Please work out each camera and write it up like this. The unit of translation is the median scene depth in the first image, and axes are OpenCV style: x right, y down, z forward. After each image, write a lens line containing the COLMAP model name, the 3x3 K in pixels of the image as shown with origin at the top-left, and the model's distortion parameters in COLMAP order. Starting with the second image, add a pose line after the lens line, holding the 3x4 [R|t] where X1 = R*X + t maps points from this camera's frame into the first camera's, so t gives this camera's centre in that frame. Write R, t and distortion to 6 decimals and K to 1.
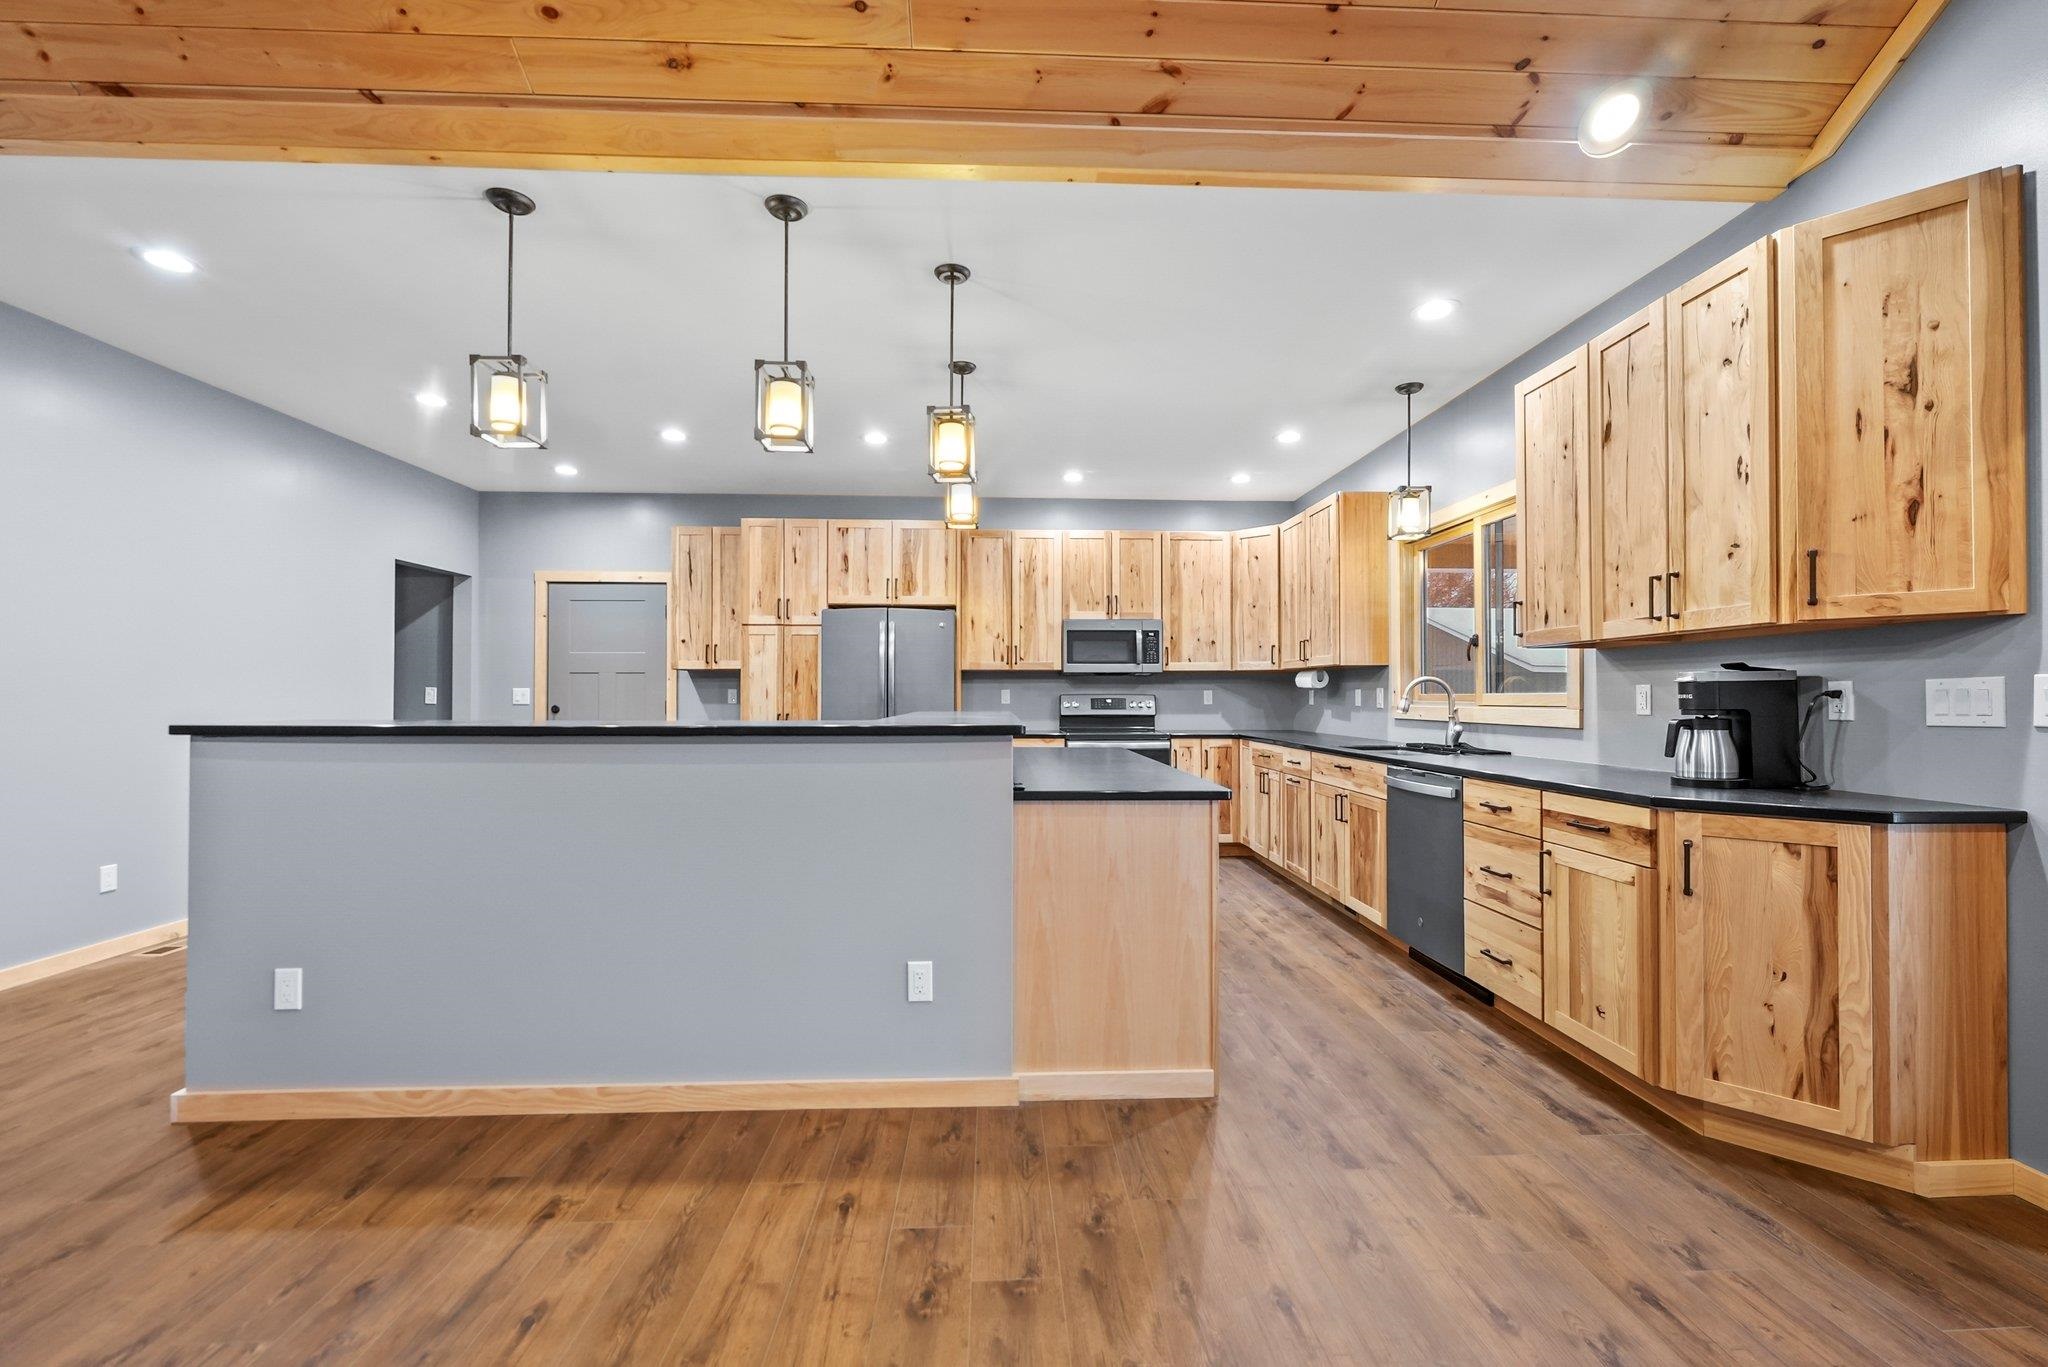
lens RADIAL K [[839.9, 0, 1028.4], [0, 839.9, 691.1], [0, 0, 1]] dist [-0.003084, -0.000335]
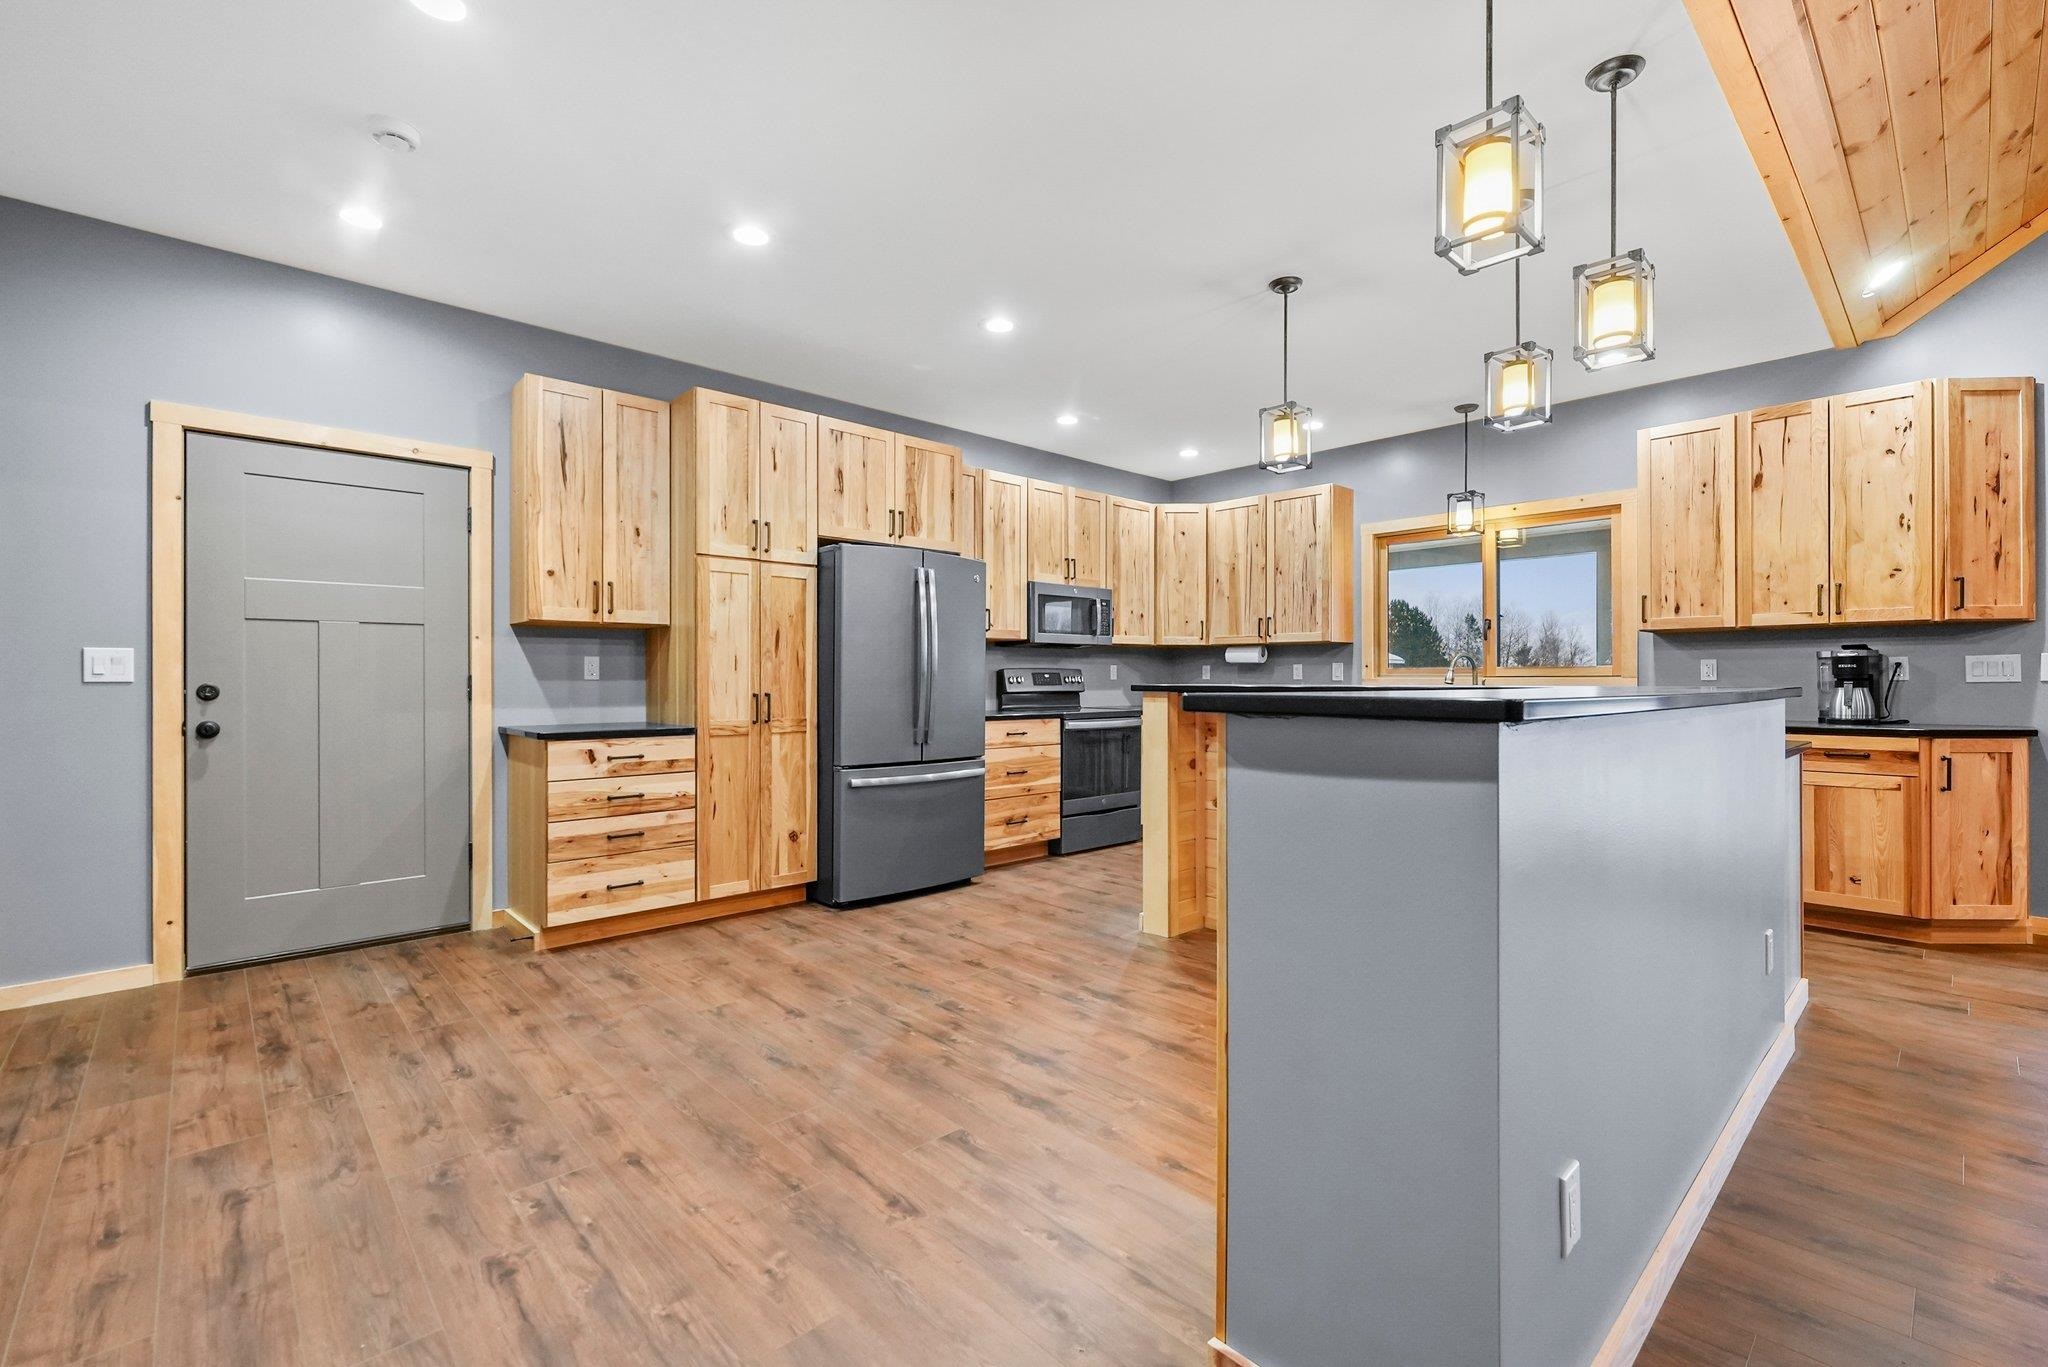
lens RADIAL K [[896.4, 0, 1026.9], [0, 896.4, 679.0], [0, 0, 1]] dist [-0.005200, -0.000039]
pose [[0.756314, -0.001354, 0.654207, -0.764128], [-0.003099, 0.999979, 0.005652, 0.013891], [-0.654201, -0.006302, 0.756294, 0.410714]]
